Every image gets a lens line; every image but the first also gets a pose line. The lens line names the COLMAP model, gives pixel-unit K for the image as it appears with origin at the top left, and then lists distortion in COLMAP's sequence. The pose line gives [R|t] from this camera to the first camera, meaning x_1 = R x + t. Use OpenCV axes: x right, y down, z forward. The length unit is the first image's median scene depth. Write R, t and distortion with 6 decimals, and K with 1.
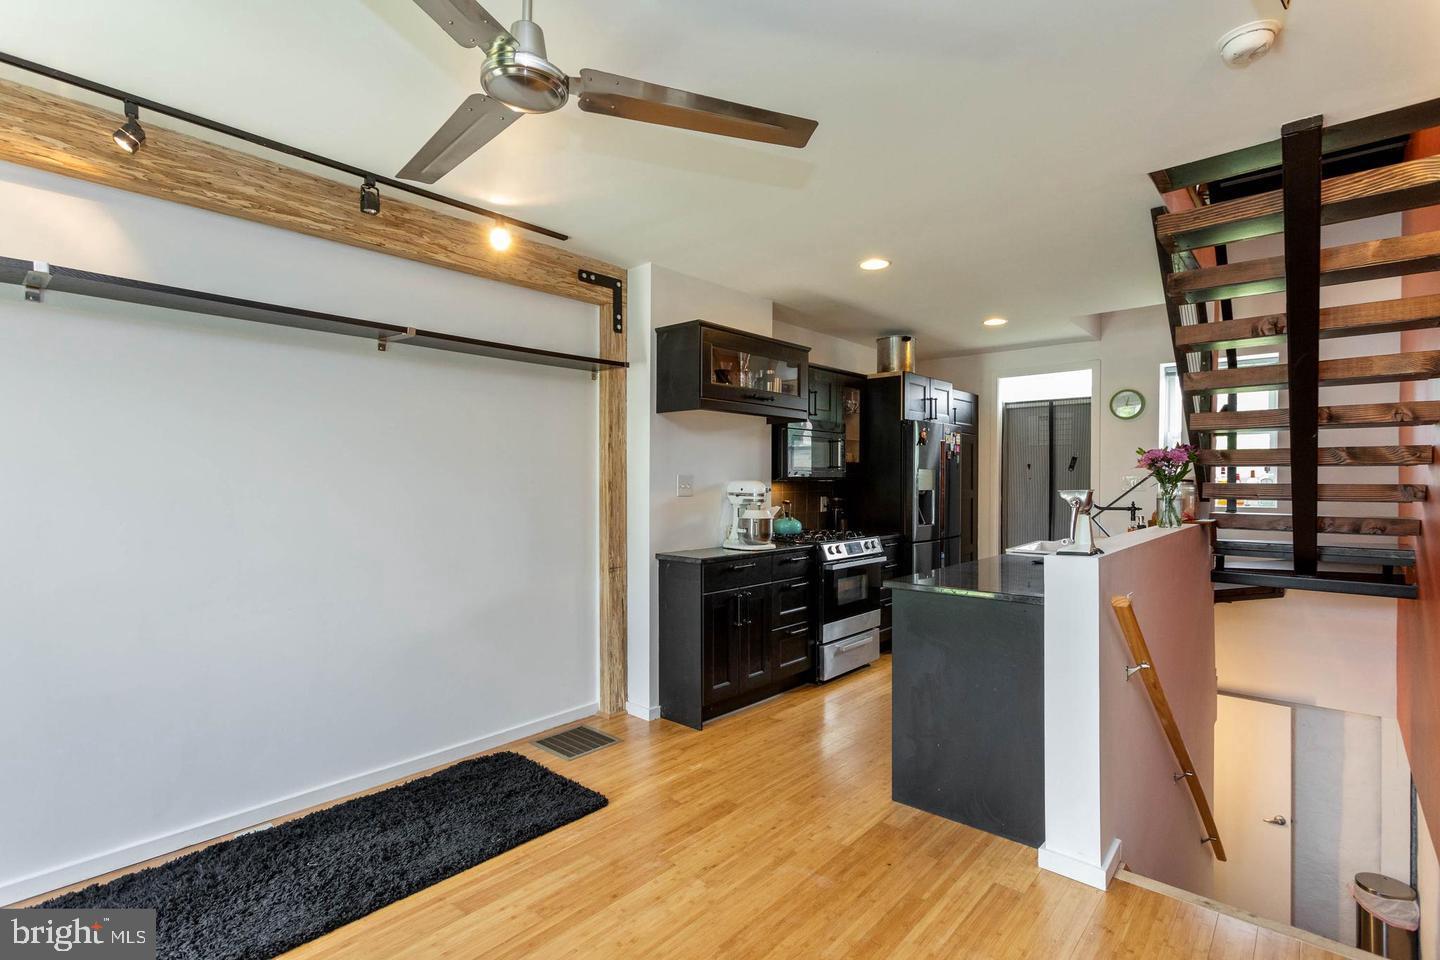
lens RADIAL K [[682.5, 0, 715.0], [0, 682.5, 480.8], [0, 0, 1]] dist [-0.002921, 0.001158]
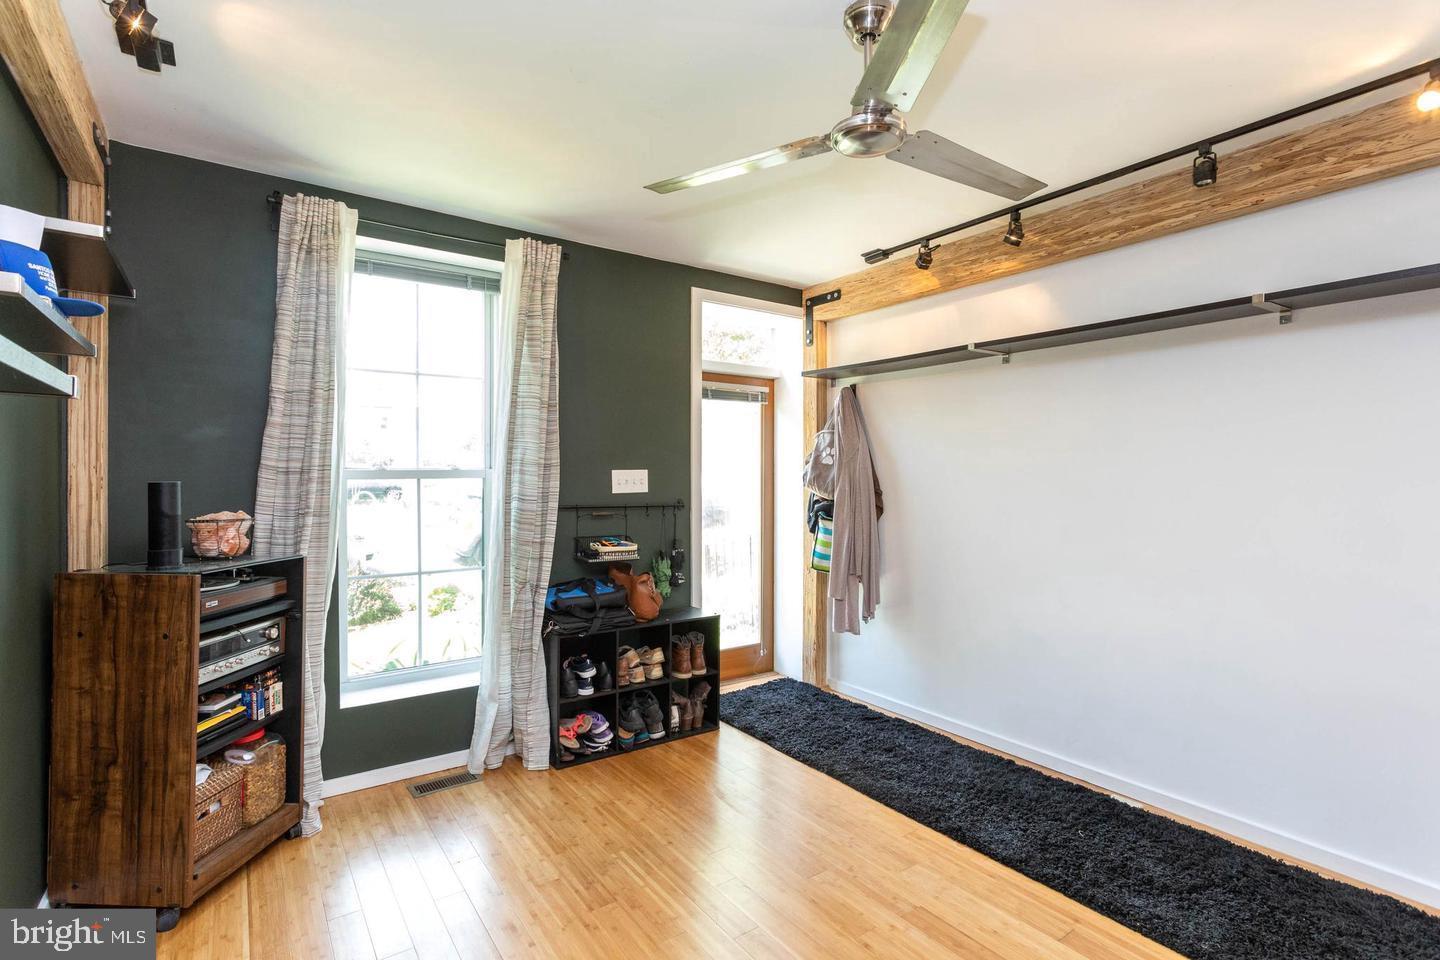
lens RADIAL K [[682.5, 0, 723.5], [0, 682.5, 472.9], [0, 0, 1]] dist [-0.002921, 0.001158]
pose [[-0.228338, -0.009990, -0.973531, 0.553285], [-0.007819, 0.999934, -0.008427, 0.001531], [0.973551, 0.005688, -0.228401, 0.632778]]
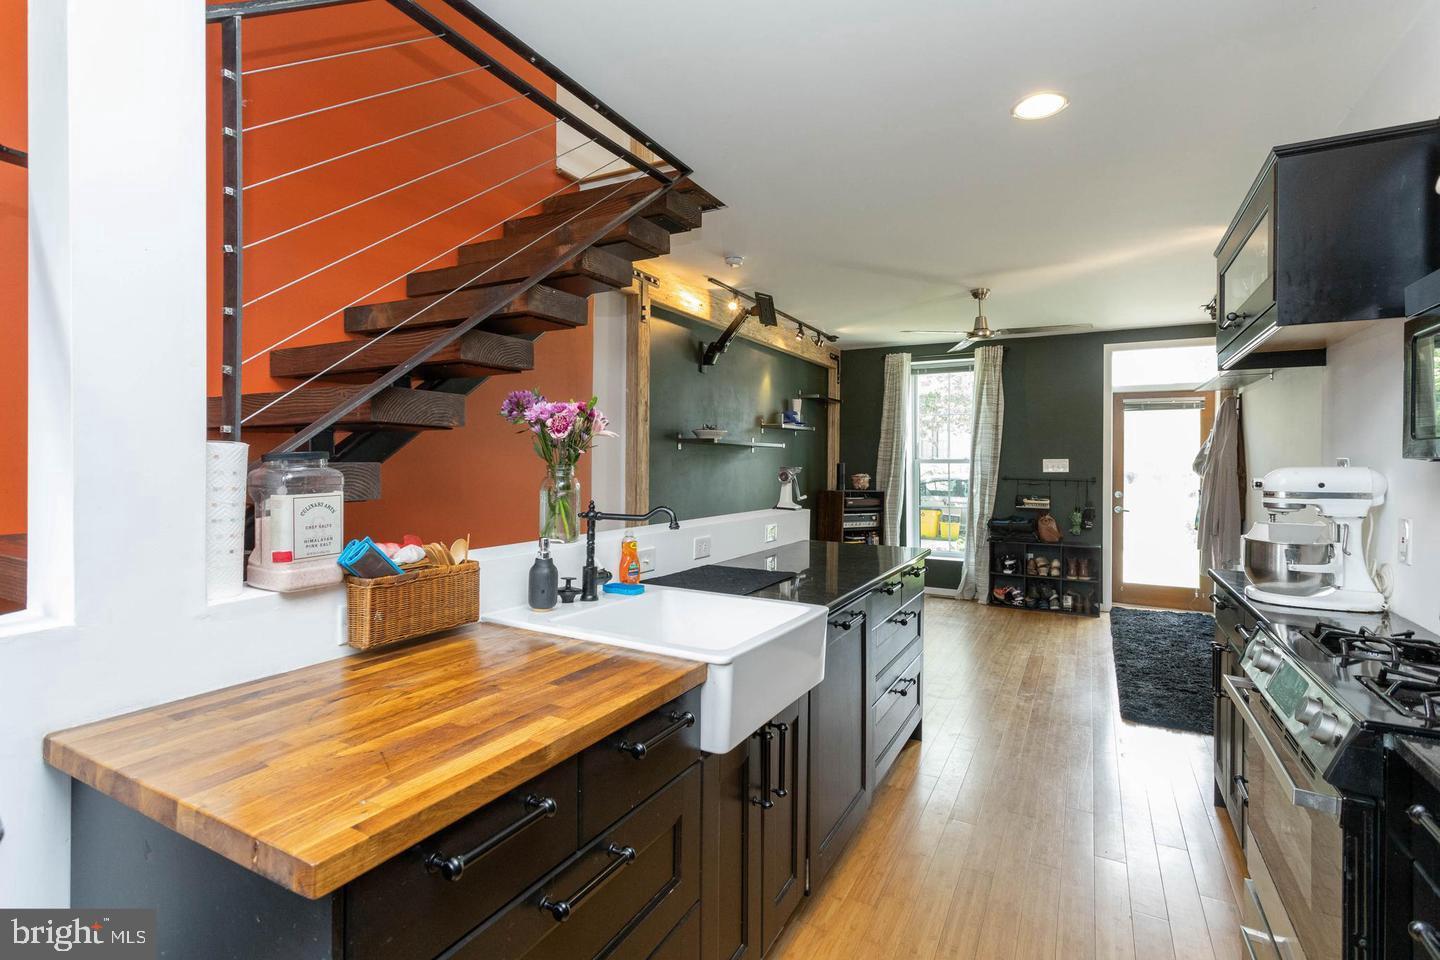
lens RADIAL K [[682.5, 0, 722.1], [0, 682.5, 472.2], [0, 0, 1]] dist [-0.002921, 0.001158]
pose [[-0.971800, -0.016111, -0.235257, 0.765163], [-0.018065, 0.999818, 0.006153, 0.020688], [0.235115, 0.010230, -0.971914, 1.452533]]
